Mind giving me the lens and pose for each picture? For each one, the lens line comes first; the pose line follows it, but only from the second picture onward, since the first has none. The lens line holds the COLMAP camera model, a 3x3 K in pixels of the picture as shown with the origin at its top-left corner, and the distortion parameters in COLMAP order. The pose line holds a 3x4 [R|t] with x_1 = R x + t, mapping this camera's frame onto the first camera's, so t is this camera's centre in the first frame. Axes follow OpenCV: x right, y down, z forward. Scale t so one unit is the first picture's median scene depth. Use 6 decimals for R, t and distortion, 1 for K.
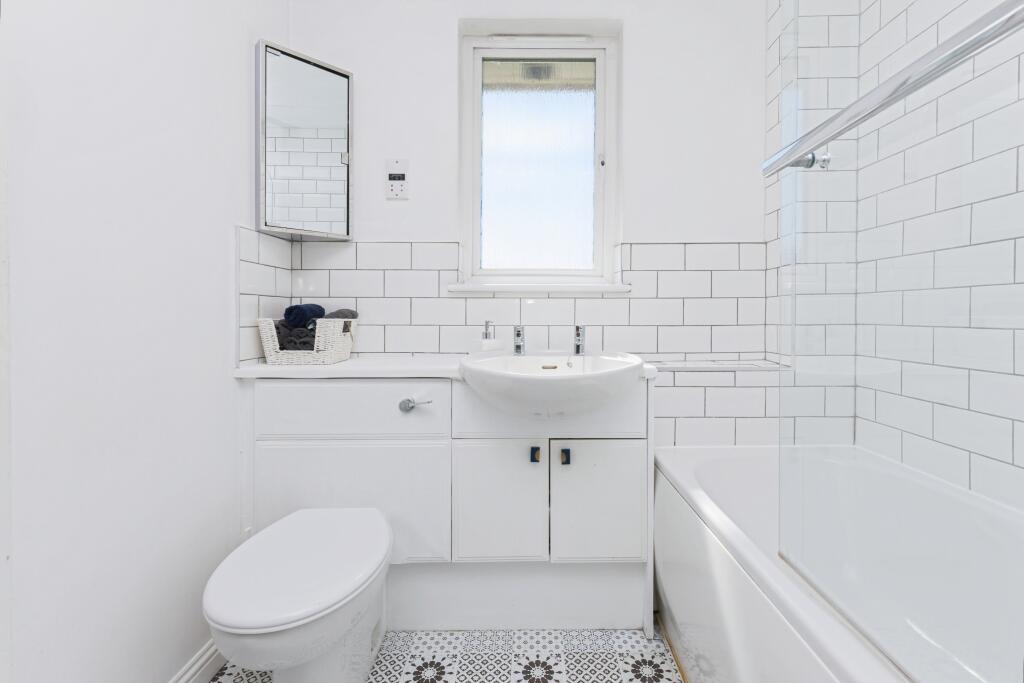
lens RADIAL K [[449.9, 0, 533.3], [0, 449.9, 336.0], [0, 0, 1]] dist [0.001508, 0.000094]
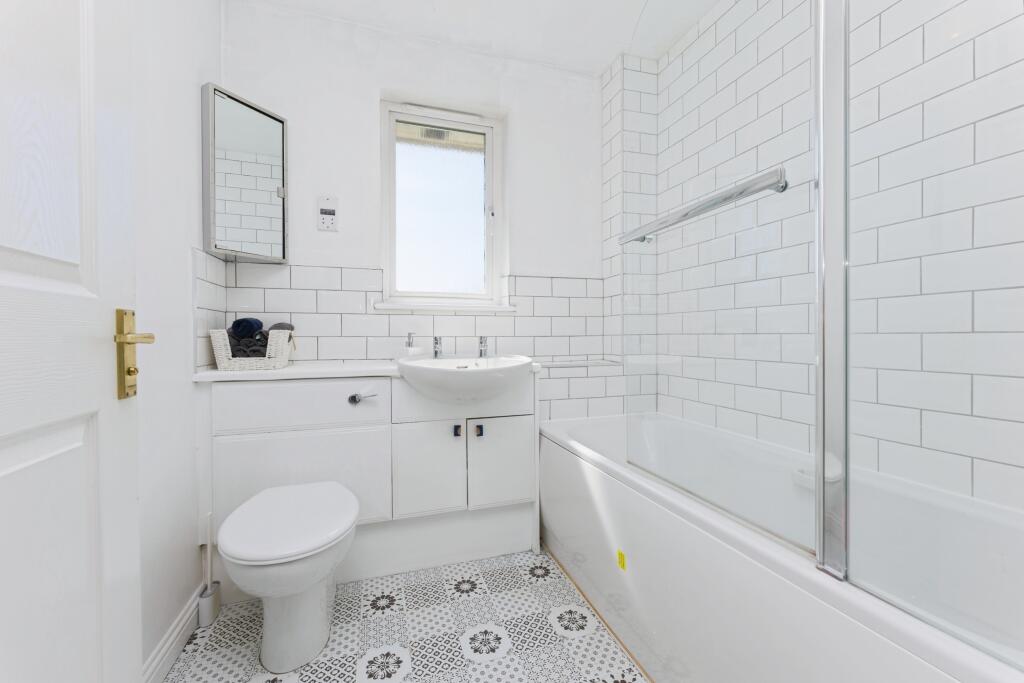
lens RADIAL K [[415.9, 0, 510.9], [0, 415.9, 357.7], [0, 0, 1]] dist [0.010541, 0.000039]
pose [[0.953876, -0.018711, 0.299617, -0.197076], [0.015912, 0.999804, 0.011781, 0.029686], [-0.299779, -0.006470, 0.953987, -0.222148]]
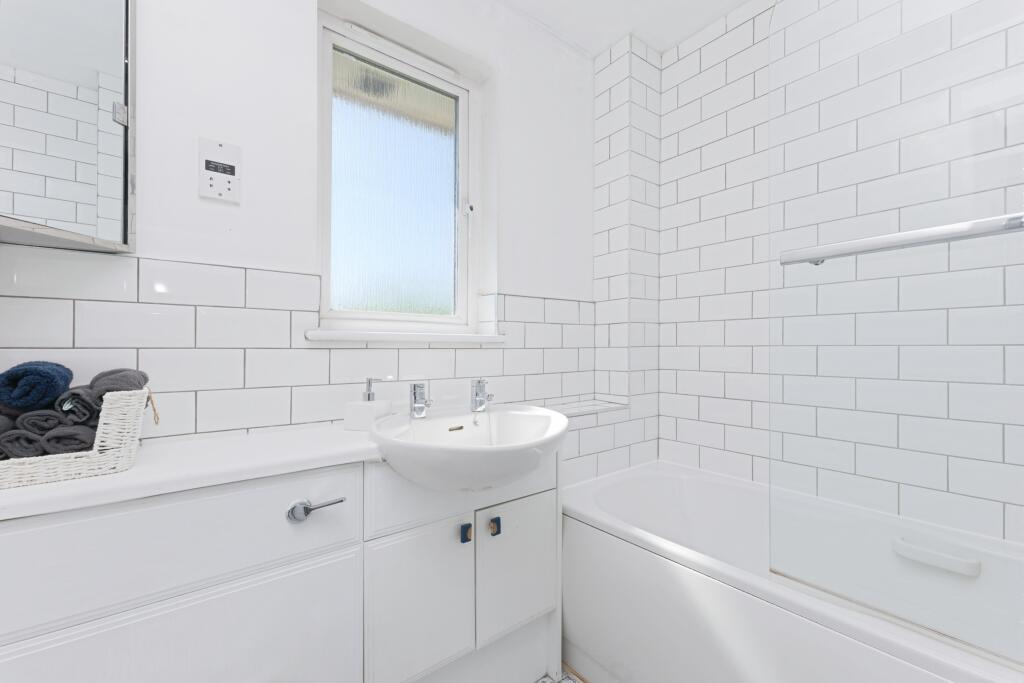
lens RADIAL K [[420.2, 0, 514.7], [0, 420.2, 360.9], [0, 0, 1]] dist [0.001977, 0.000139]
pose [[0.790863, -0.020223, 0.611659, -0.379840], [0.030161, 0.999527, -0.005950, -0.055973], [-0.611250, 0.023154, 0.791099, 0.272763]]
